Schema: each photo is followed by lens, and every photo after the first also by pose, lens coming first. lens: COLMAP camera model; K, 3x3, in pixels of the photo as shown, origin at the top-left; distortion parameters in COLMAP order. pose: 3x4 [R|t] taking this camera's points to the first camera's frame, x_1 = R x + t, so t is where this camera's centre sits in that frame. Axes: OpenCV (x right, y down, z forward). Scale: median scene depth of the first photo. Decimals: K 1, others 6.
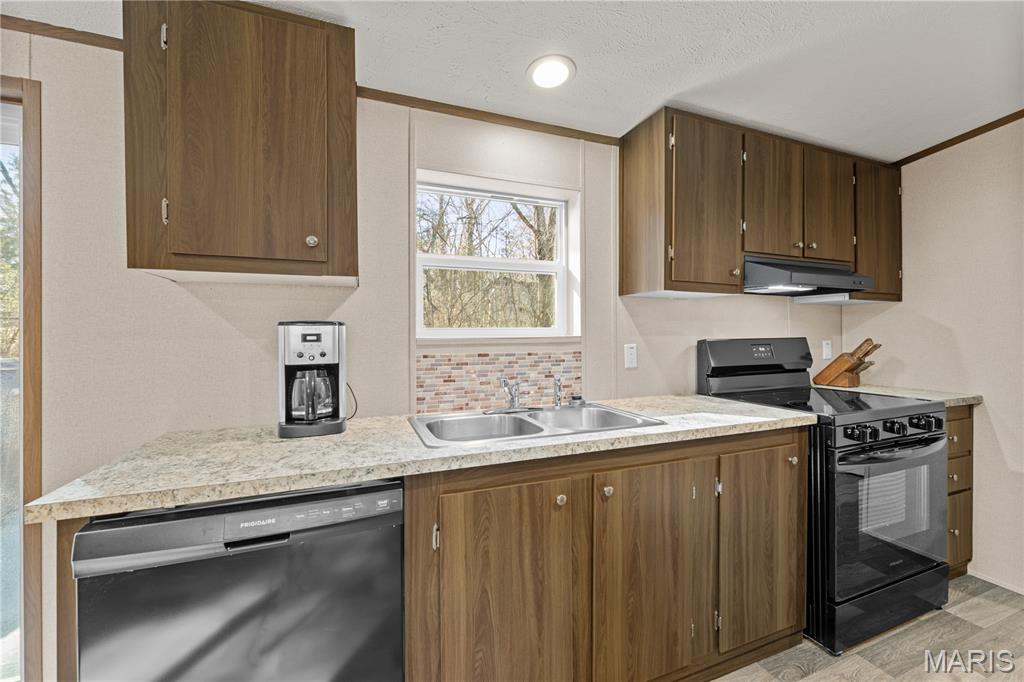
lens RADIAL K [[406.7, 0, 513.0], [0, 406.7, 333.8], [0, 0, 1]] dist [-0.000803, -0.000249]
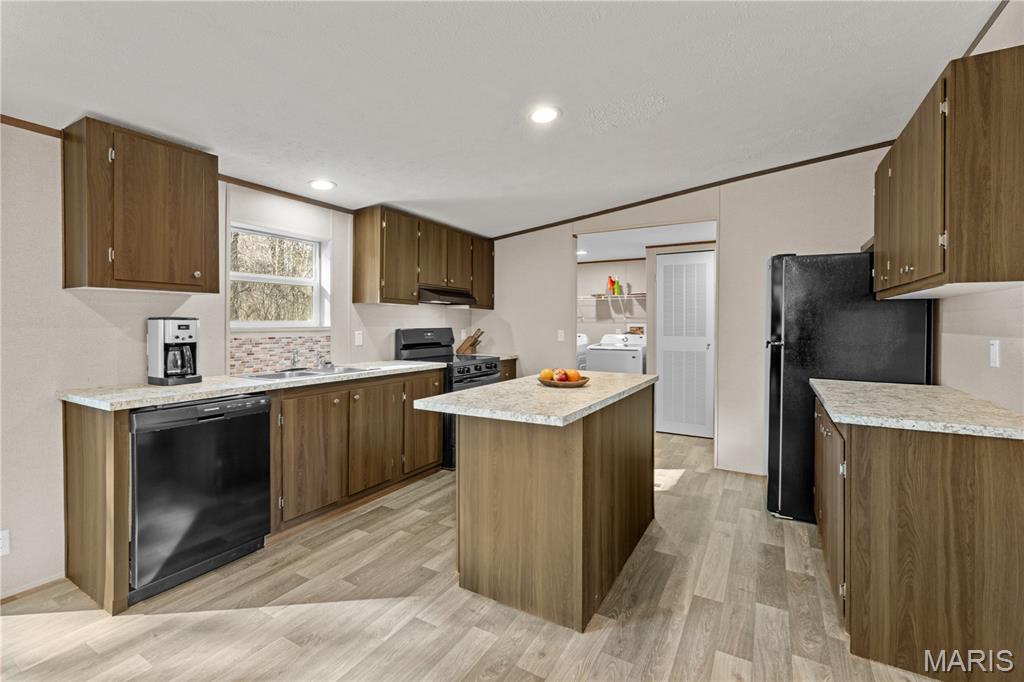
lens RADIAL K [[448.1, 0, 509.7], [0, 448.1, 325.6], [0, 0, 1]] dist [-0.001415, -0.000170]
pose [[0.782518, 0.005434, 0.622604, -0.431227], [-0.008188, 0.999965, 0.001562, -0.008025], [-0.622574, -0.006320, 0.782535, -0.965772]]
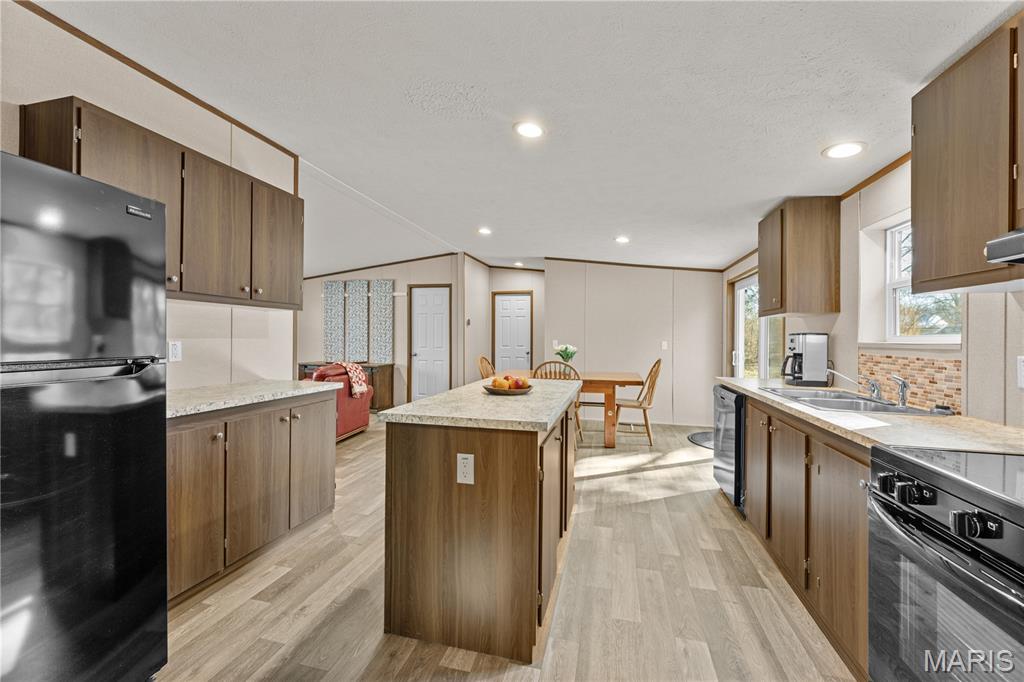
lens RADIAL K [[411.5, 0, 512.0], [0, 411.5, 341.0], [0, 0, 1]] dist [0.000588, 0.000167]
pose [[-0.582143, 0.006593, -0.813060, 1.603575], [-0.007166, 0.999887, 0.013239, -0.005393], [0.813055, 0.013533, -0.582029, 0.768690]]
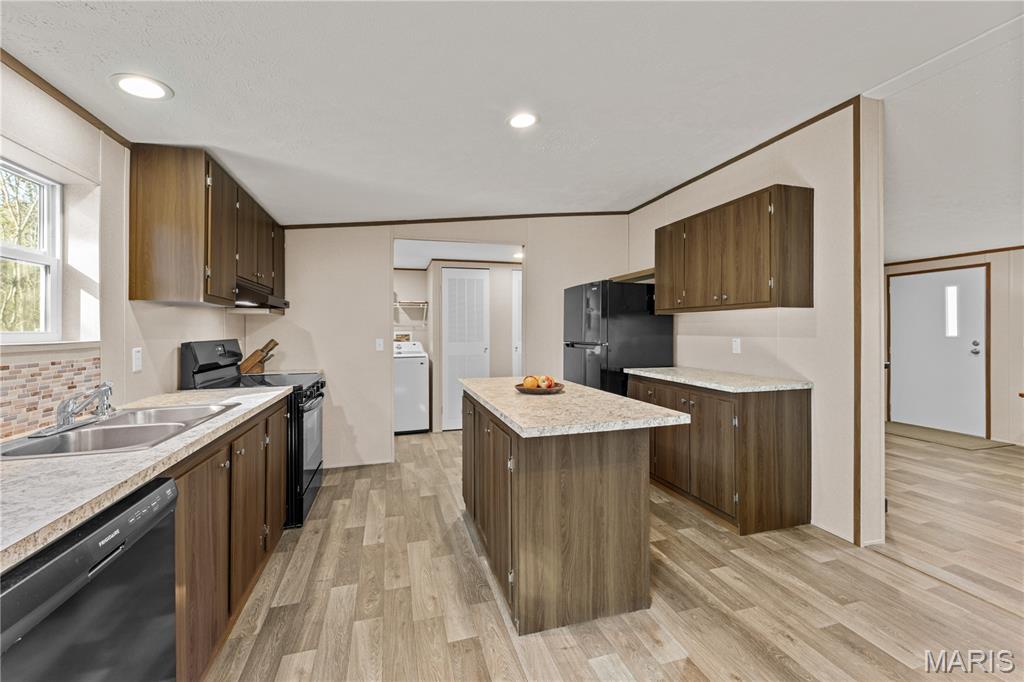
lens RADIAL K [[417.2, 0, 513.0], [0, 417.2, 331.2], [0, 0, 1]] dist [0.000856, 0.000118]
pose [[0.084544, 0.003557, 0.996413, -0.753702], [0.003808, 0.999985, -0.003893, -0.009938], [-0.996412, 0.004123, 0.084529, -0.023825]]
